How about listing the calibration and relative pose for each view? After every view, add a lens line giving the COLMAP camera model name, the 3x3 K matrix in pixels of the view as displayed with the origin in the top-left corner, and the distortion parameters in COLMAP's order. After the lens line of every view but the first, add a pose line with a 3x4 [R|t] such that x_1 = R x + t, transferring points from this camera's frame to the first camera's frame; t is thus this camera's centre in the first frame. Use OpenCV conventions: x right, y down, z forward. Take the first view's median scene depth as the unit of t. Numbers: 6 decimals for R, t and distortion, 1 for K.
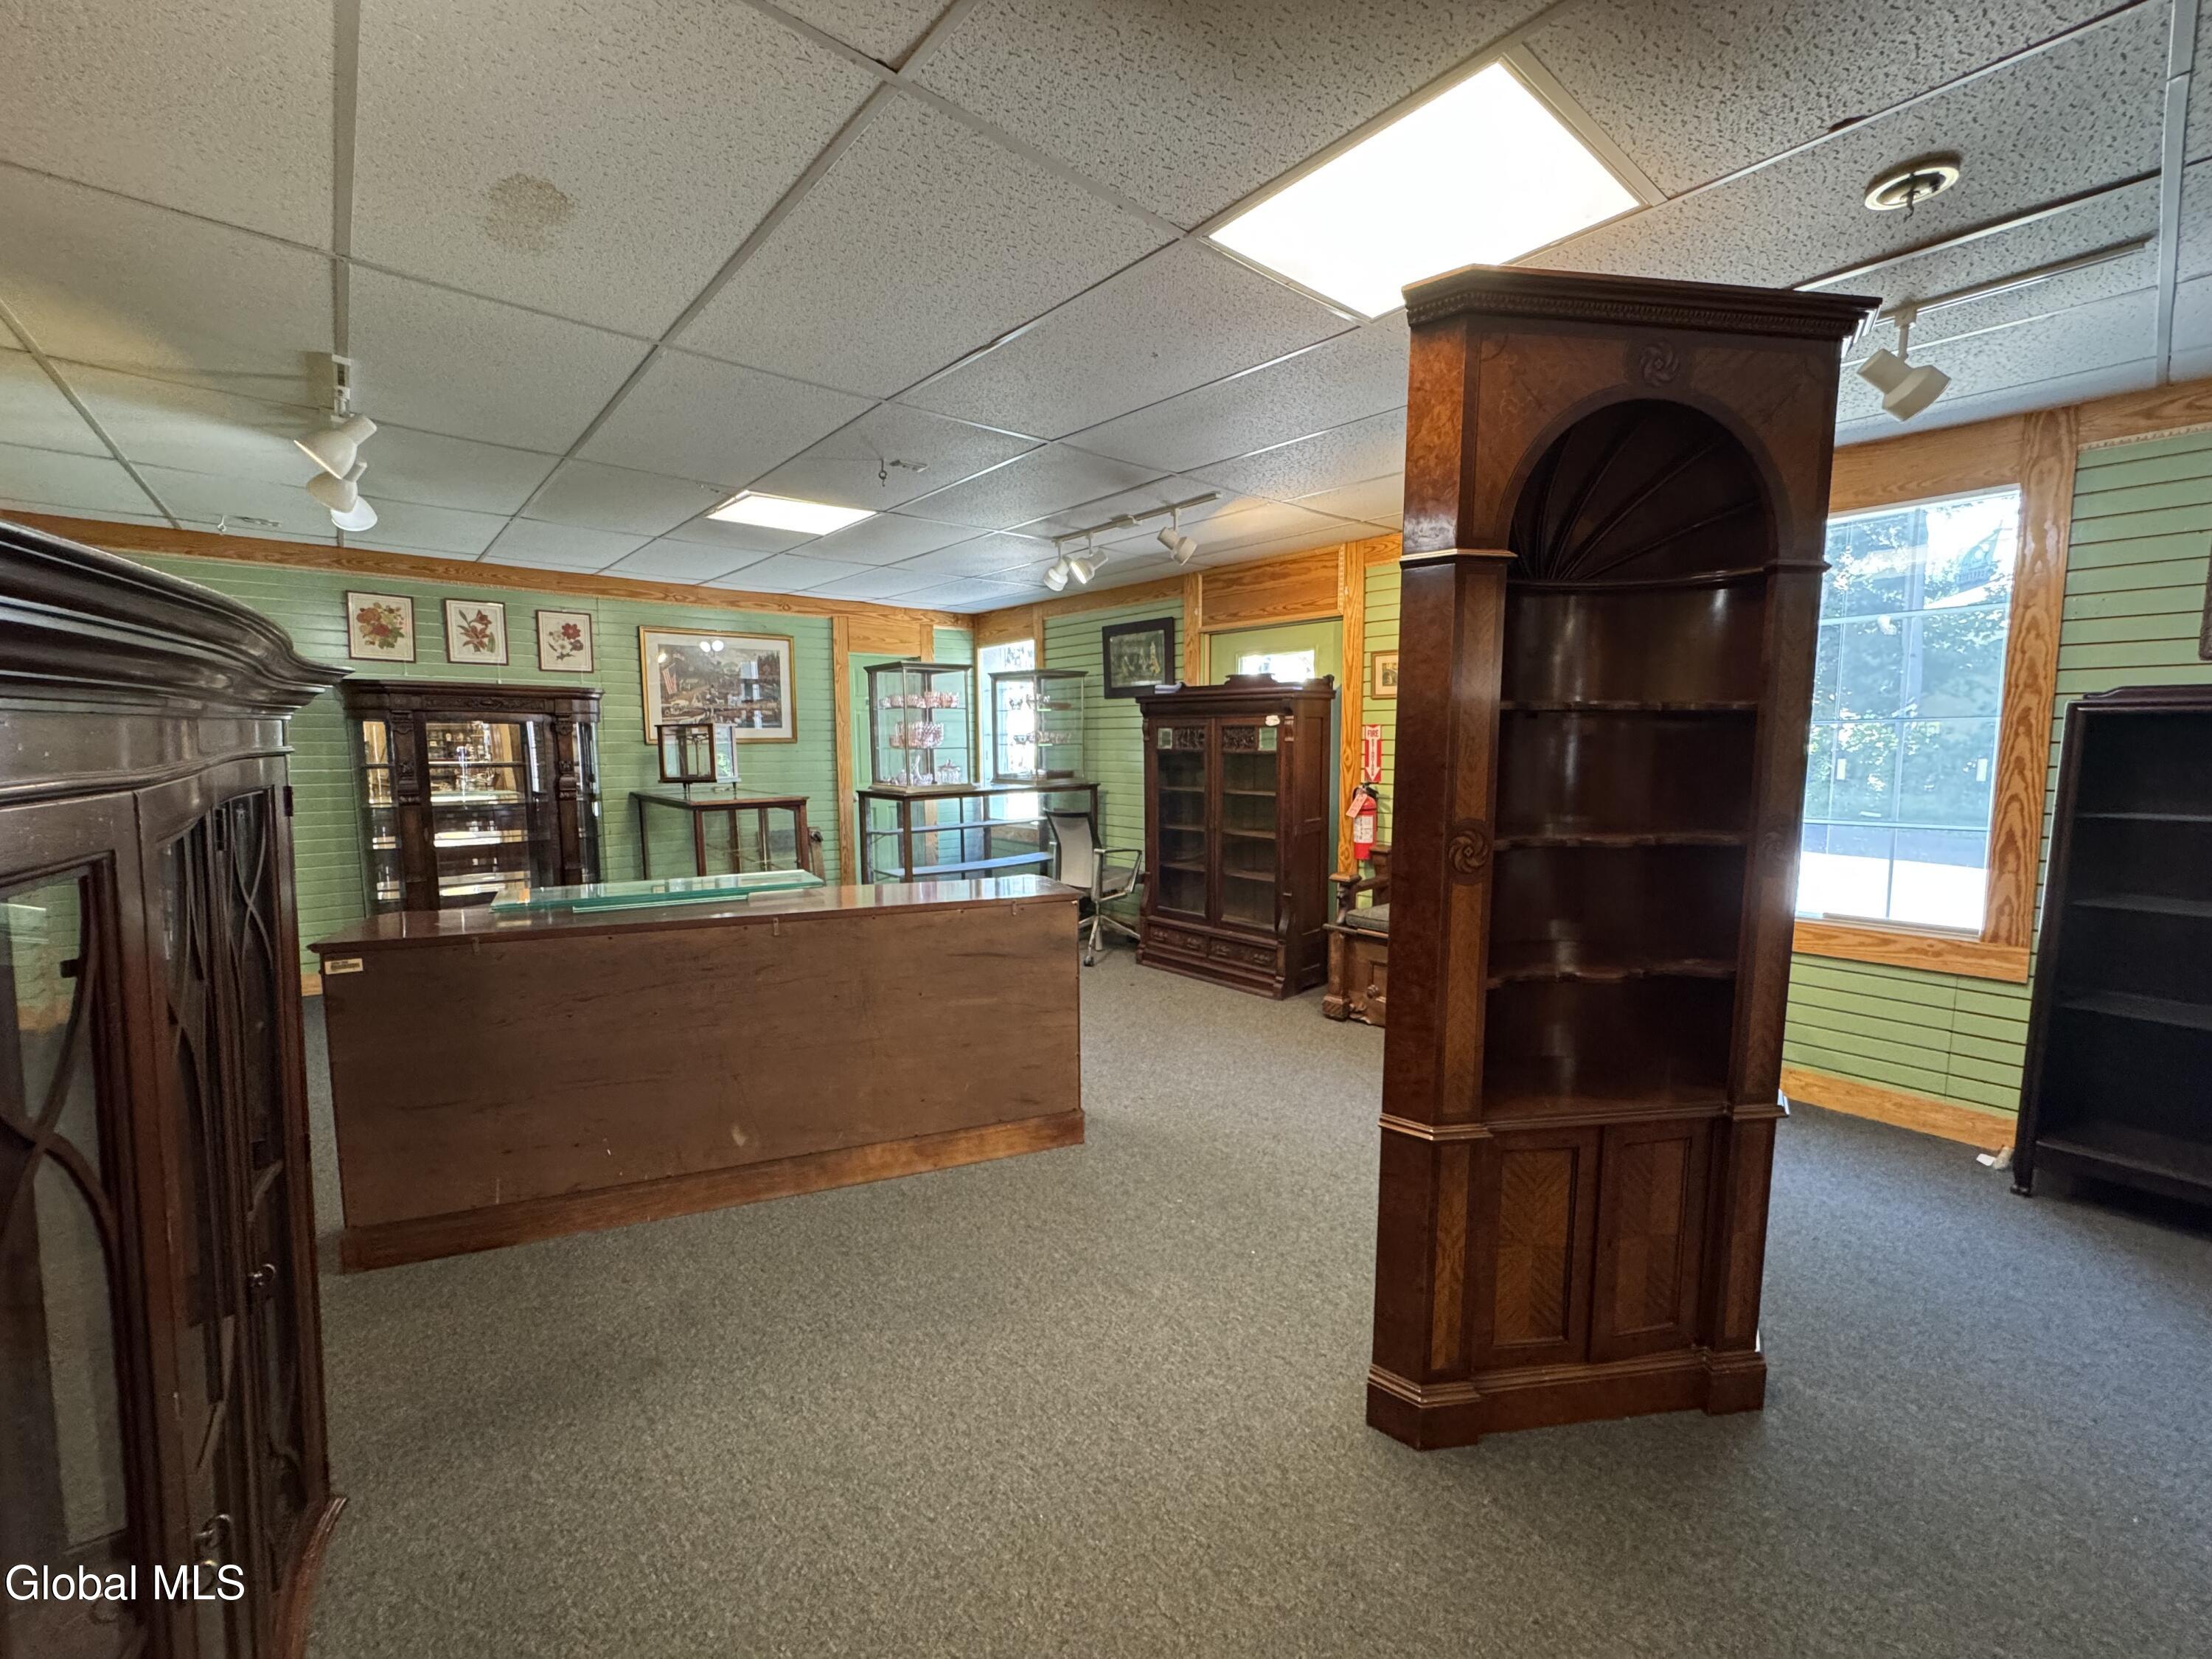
lens RADIAL K [[882.9, 0, 1103.5], [0, 882.9, 829.9], [0, 0, 1]] dist [-0.002854, 0.000664]
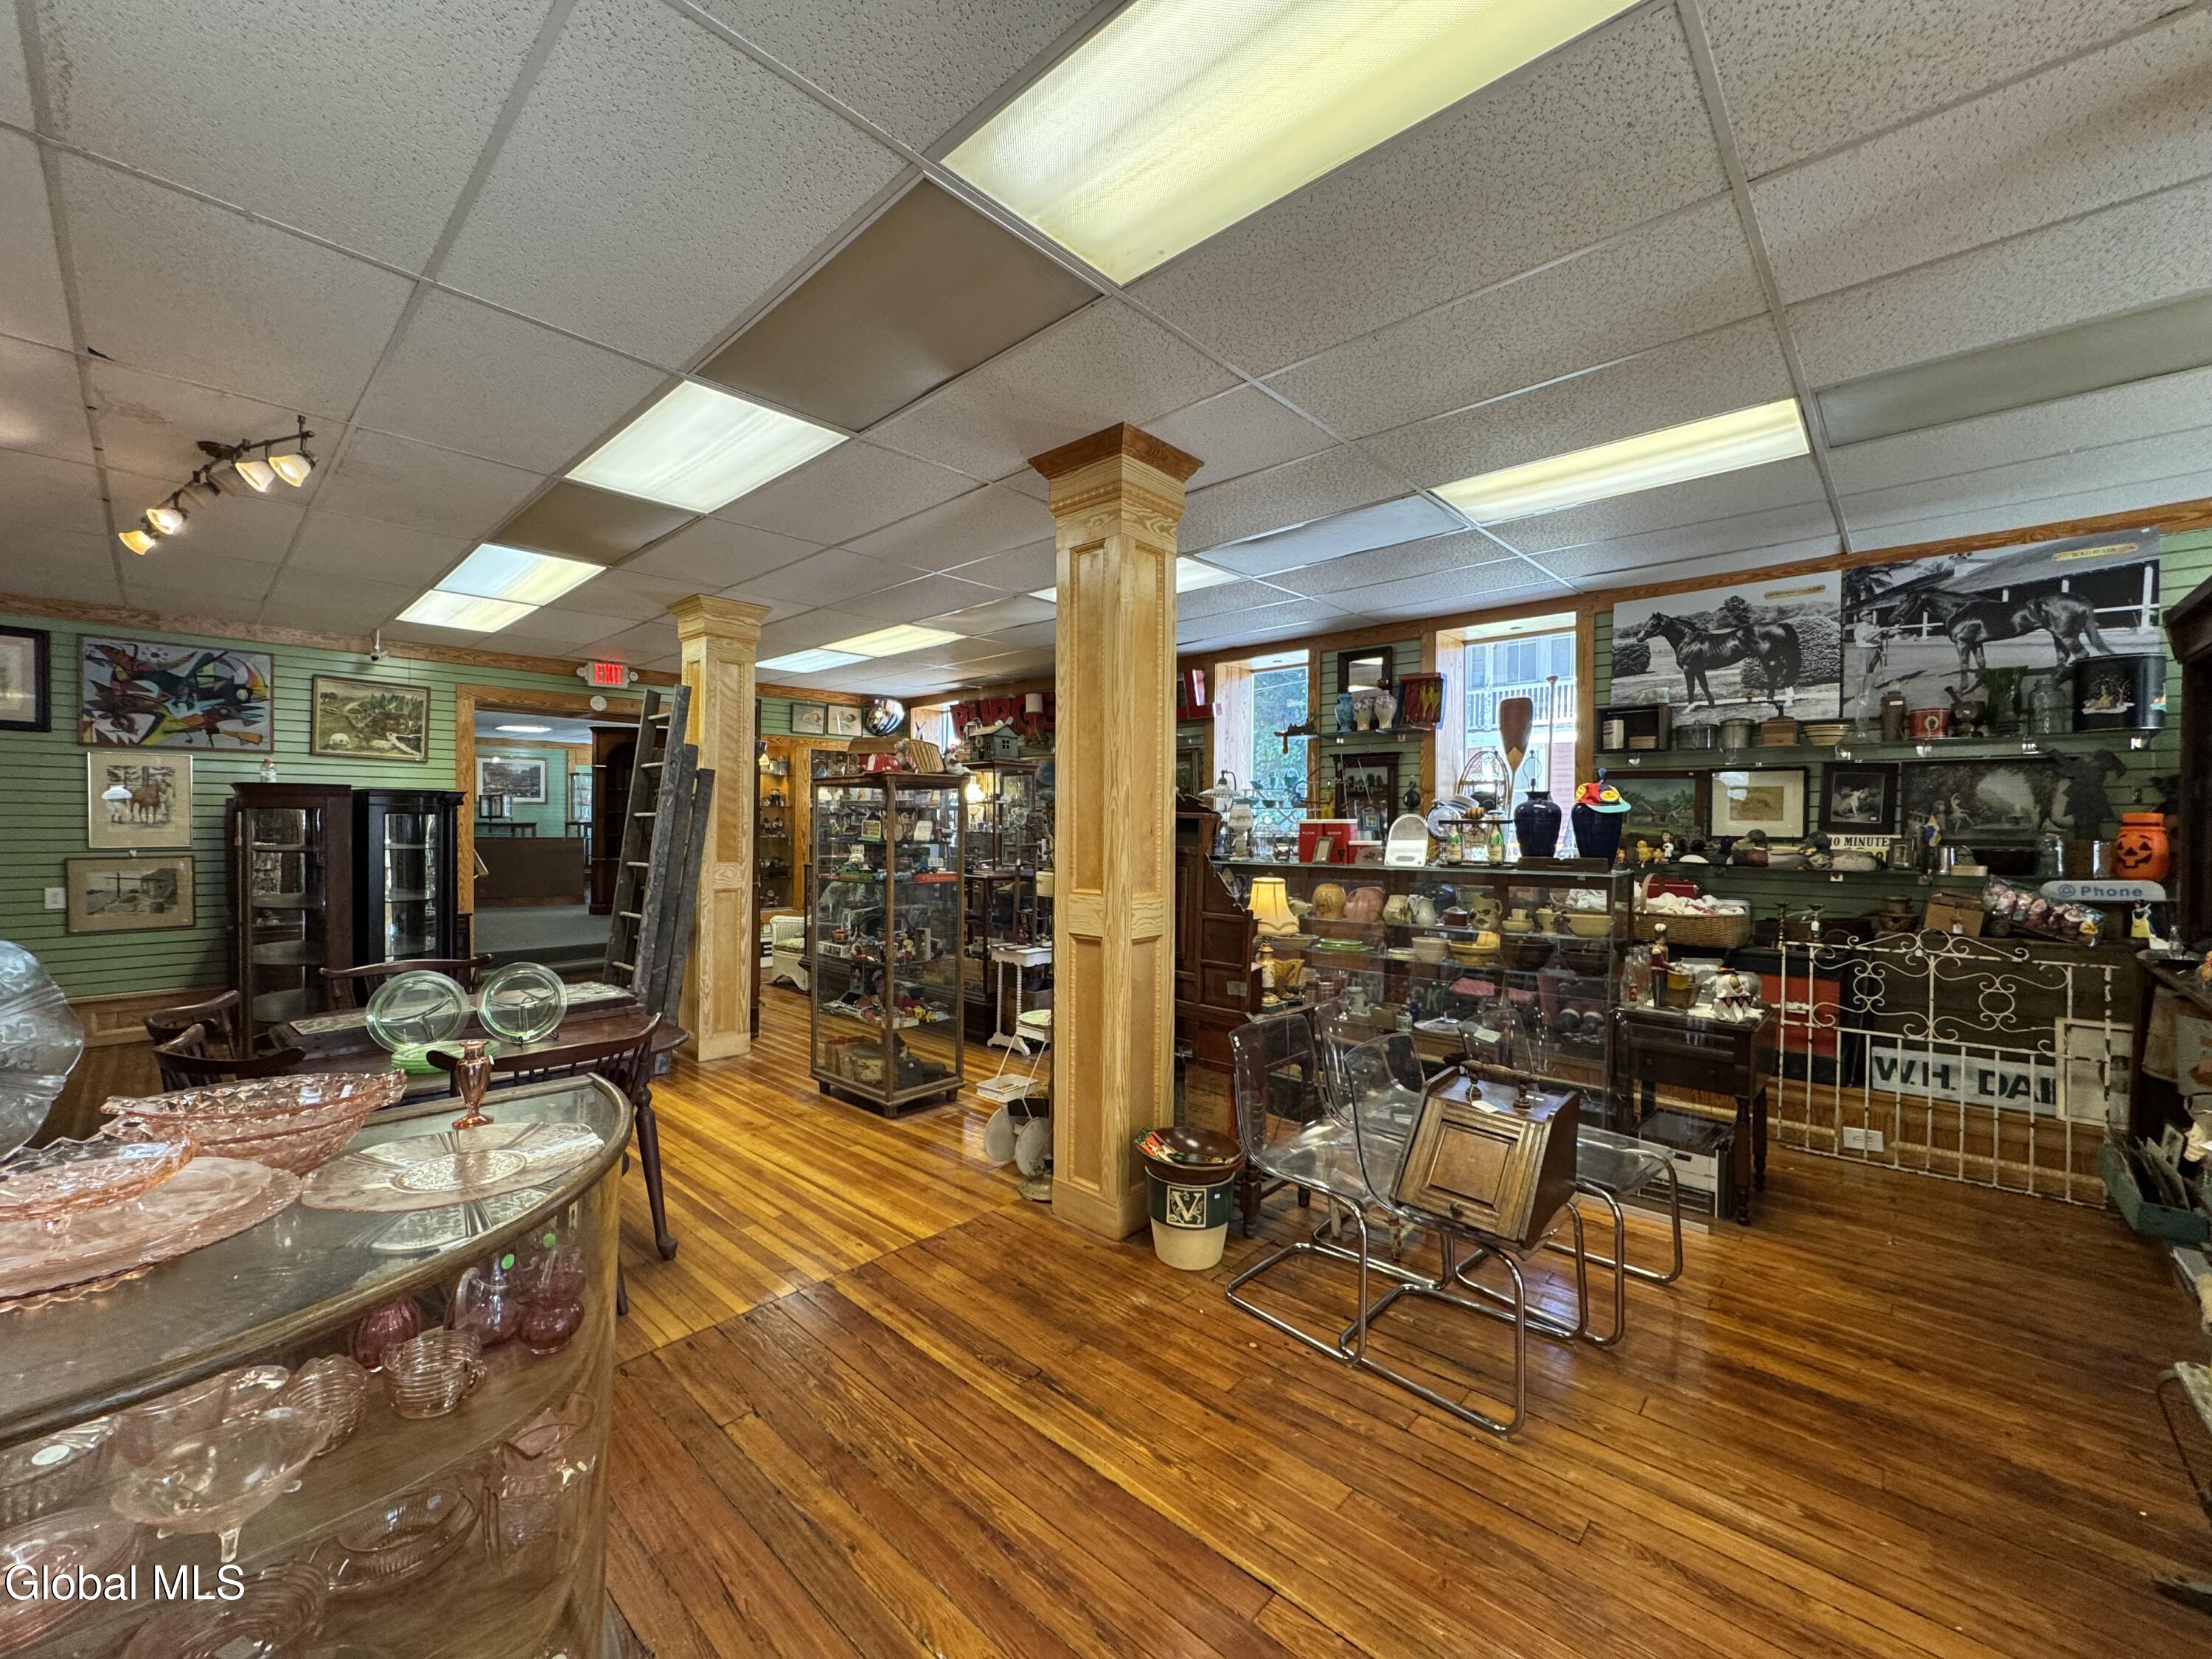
lens RADIAL K [[882.9, 0, 1103.5], [0, 882.9, 829.9], [0, 0, 1]] dist [-0.002854, 0.000664]
pose [[0.993475, 0.006637, 0.113857, 1.027904], [0.004677, 0.995095, -0.098817, 0.248132], [-0.113954, 0.098705, 0.988571, -1.767807]]
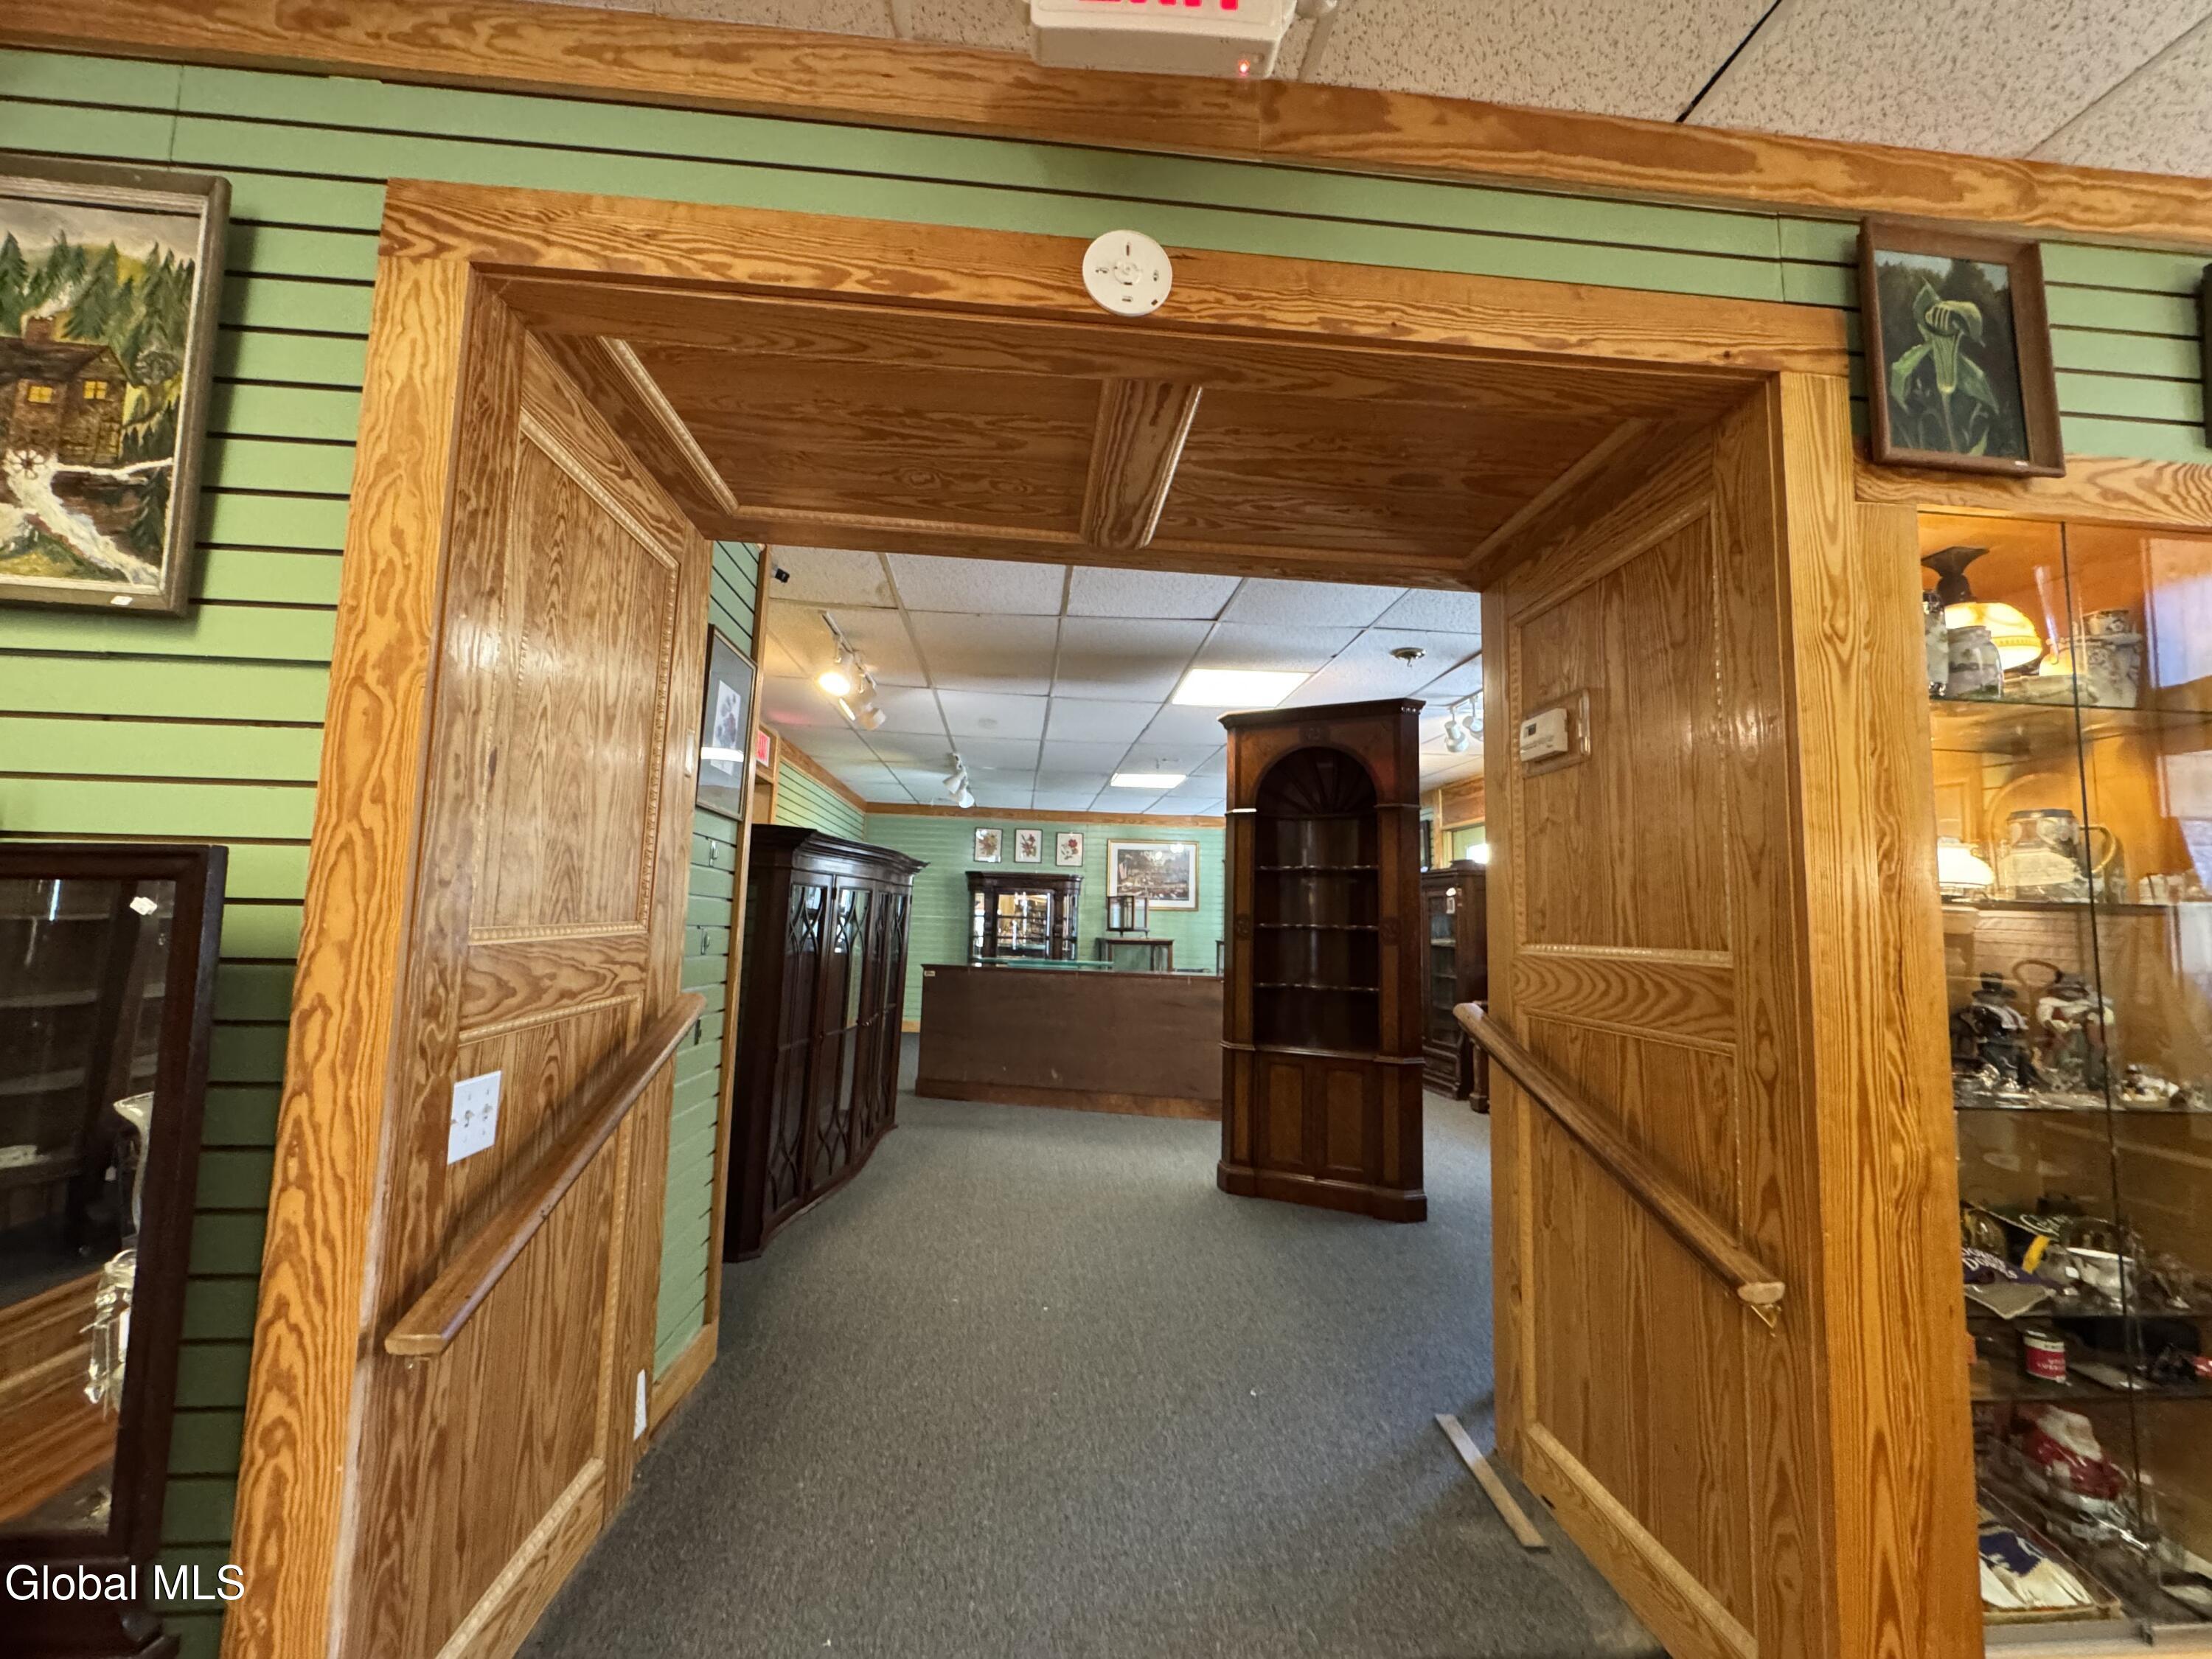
lens RADIAL K [[882.9, 0, 1103.5], [0, 882.9, 829.9], [0, 0, 1]] dist [-0.002854, 0.000664]
pose [[0.818309, -0.039027, -0.573452, 0.480738], [-0.087730, 0.977521, -0.191716, 0.084892], [0.568044, 0.207192, 0.796491, -0.394312]]
